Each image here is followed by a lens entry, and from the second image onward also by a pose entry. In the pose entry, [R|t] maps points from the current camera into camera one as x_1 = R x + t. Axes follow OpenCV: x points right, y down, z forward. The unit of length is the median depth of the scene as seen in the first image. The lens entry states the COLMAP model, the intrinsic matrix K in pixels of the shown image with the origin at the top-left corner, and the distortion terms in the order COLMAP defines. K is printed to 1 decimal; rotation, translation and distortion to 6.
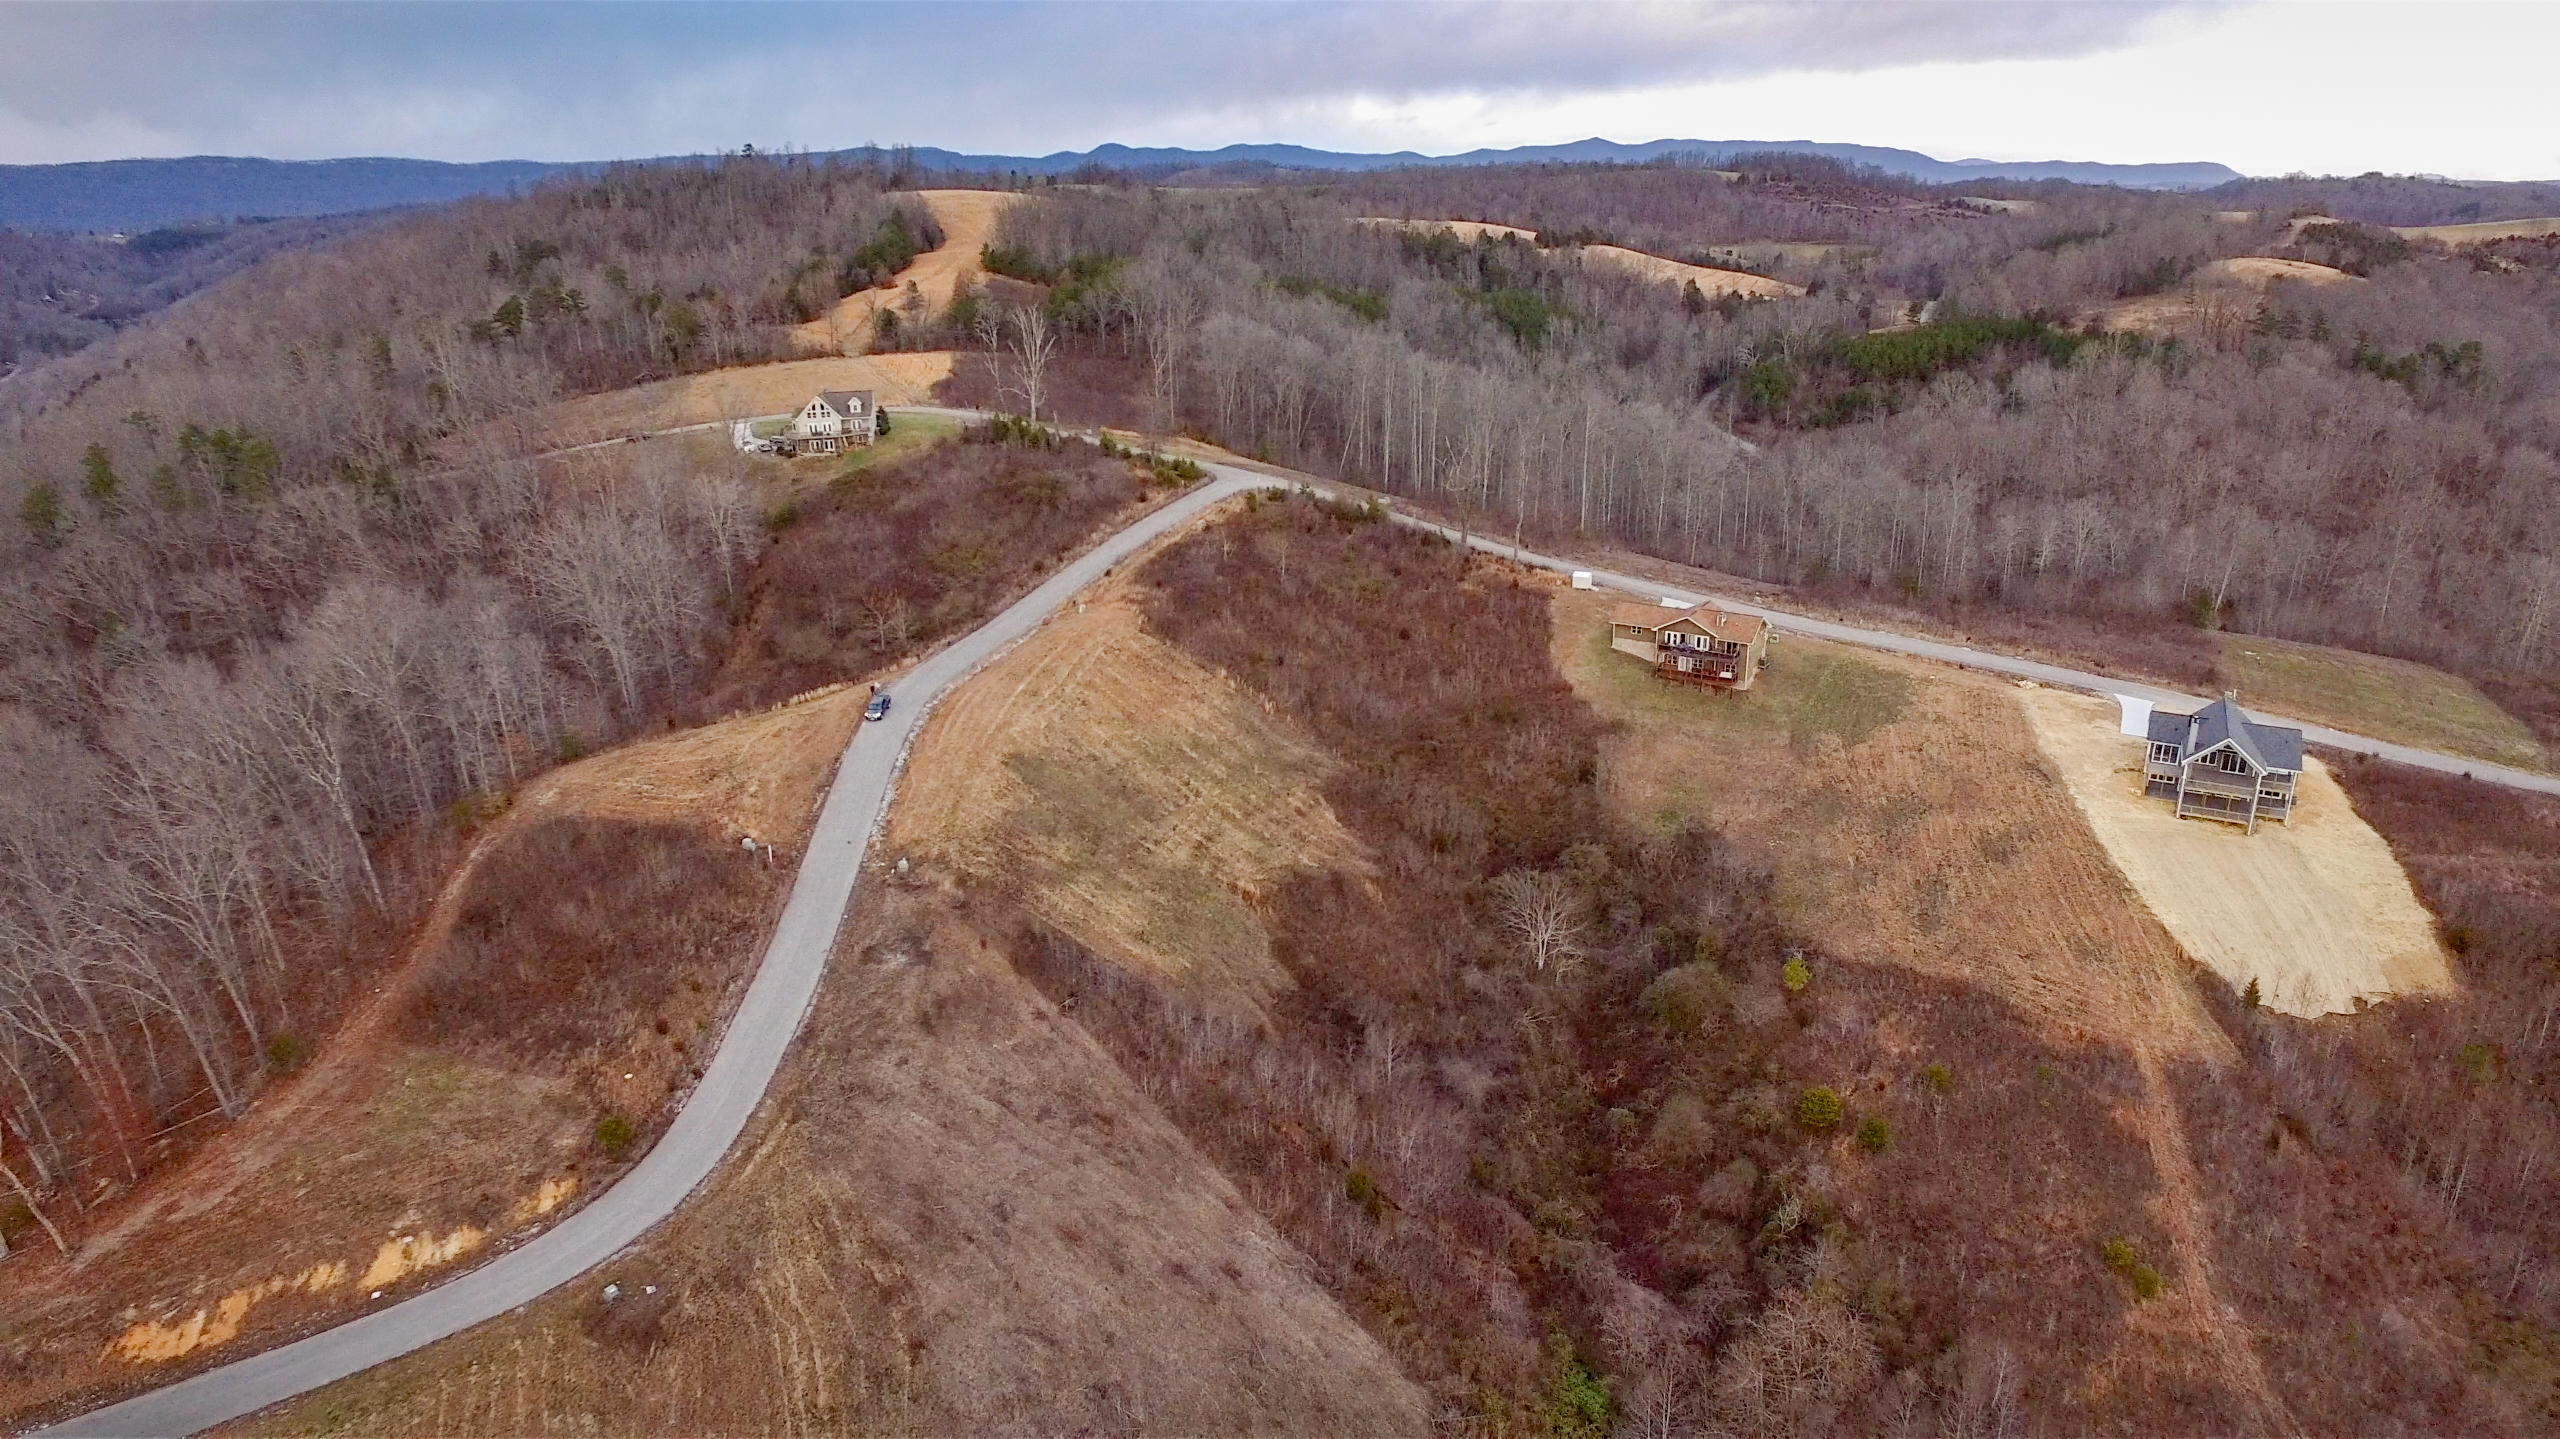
lens RADIAL K [[1549.5, 0, 1283.4], [0, 1549.5, 720.8], [0, 0, 1]] dist [-0.125772, 0.091550]
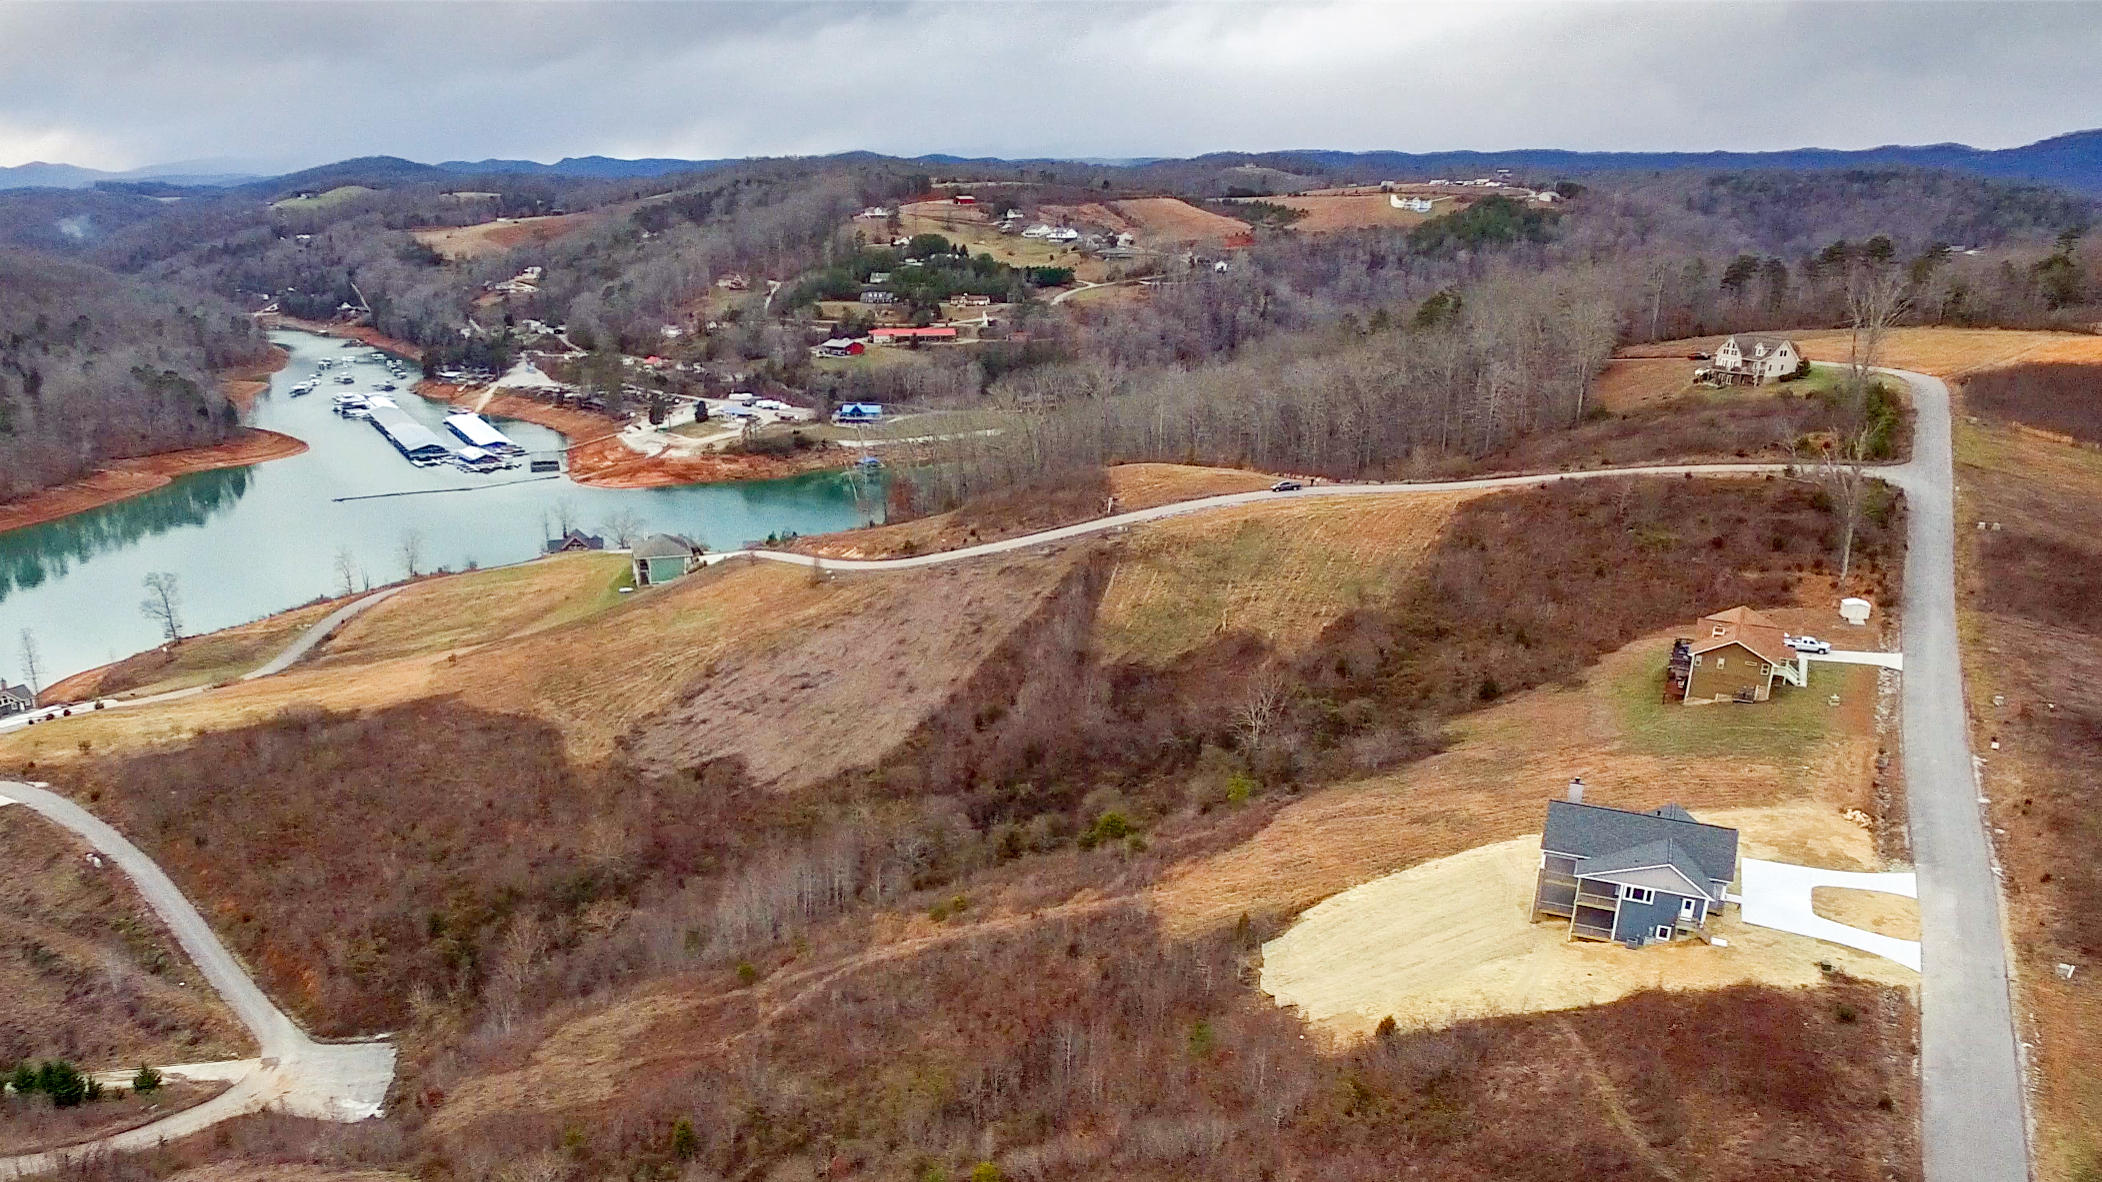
lens RADIAL K [[1550.4, 0, 829.4], [0, 1550.4, 717.2], [0, 0, 1]] dist [-0.125027, 0.092245]
pose [[0.011328, 0.349587, -0.936835, 1.611780], [-0.318380, 0.889397, 0.328035, -0.206387], [0.947895, 0.294554, 0.121376, 0.563004]]
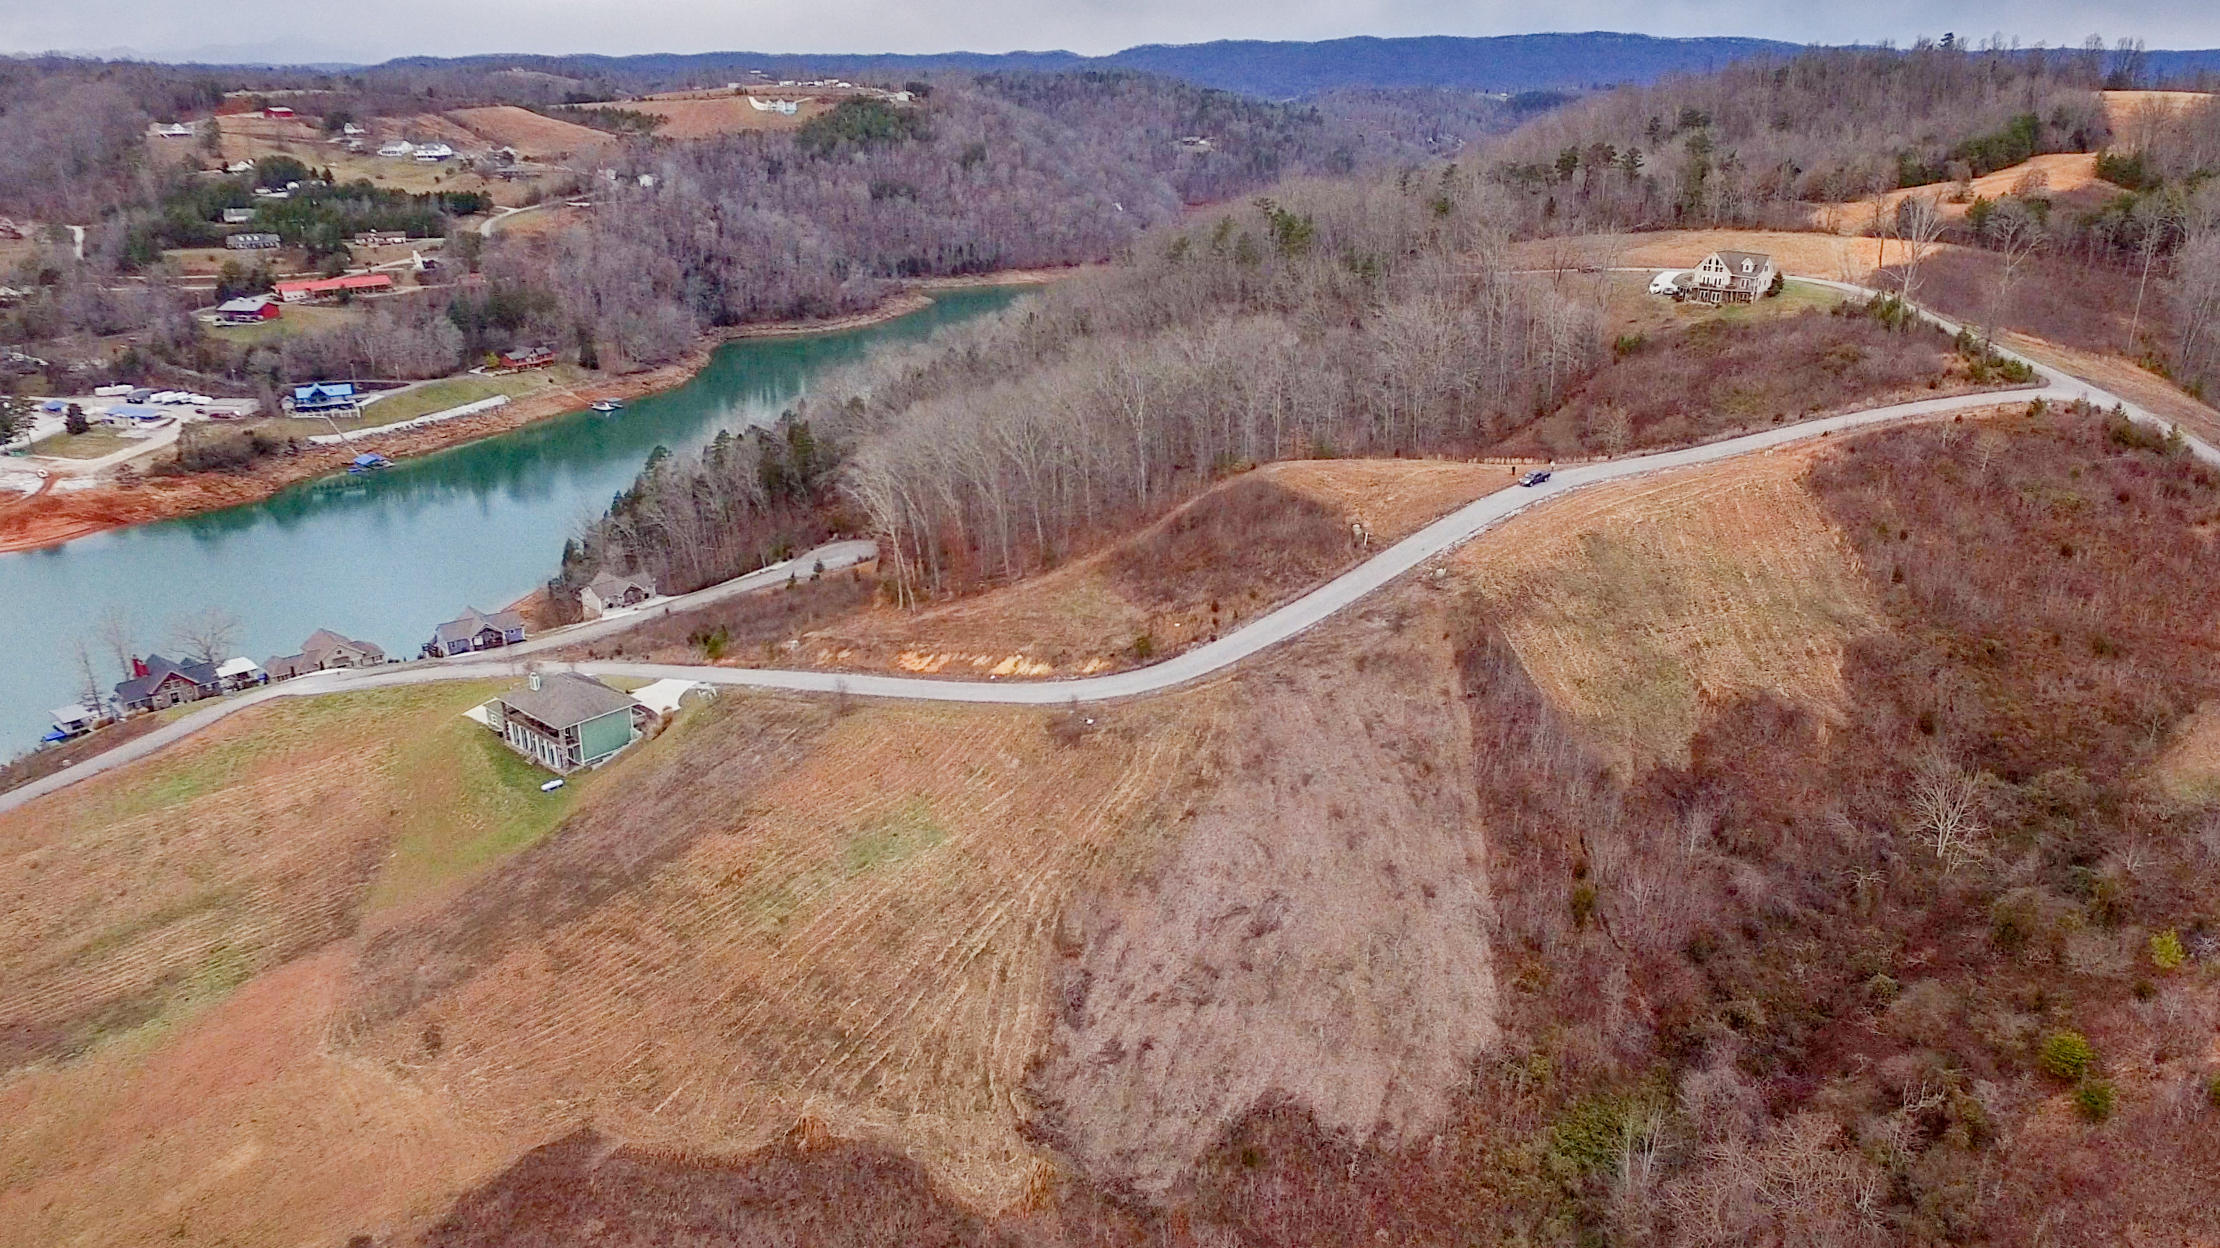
lens RADIAL K [[1550.7, 0, 1117.7], [0, 1550.7, 619.2], [0, 0, 1]] dist [-0.127628, 0.096111]
pose [[0.627429, 0.281918, -0.725847, 0.576896], [-0.276763, 0.952031, 0.130531, 0.039293], [0.727829, 0.118989, 0.675357, -0.079149]]
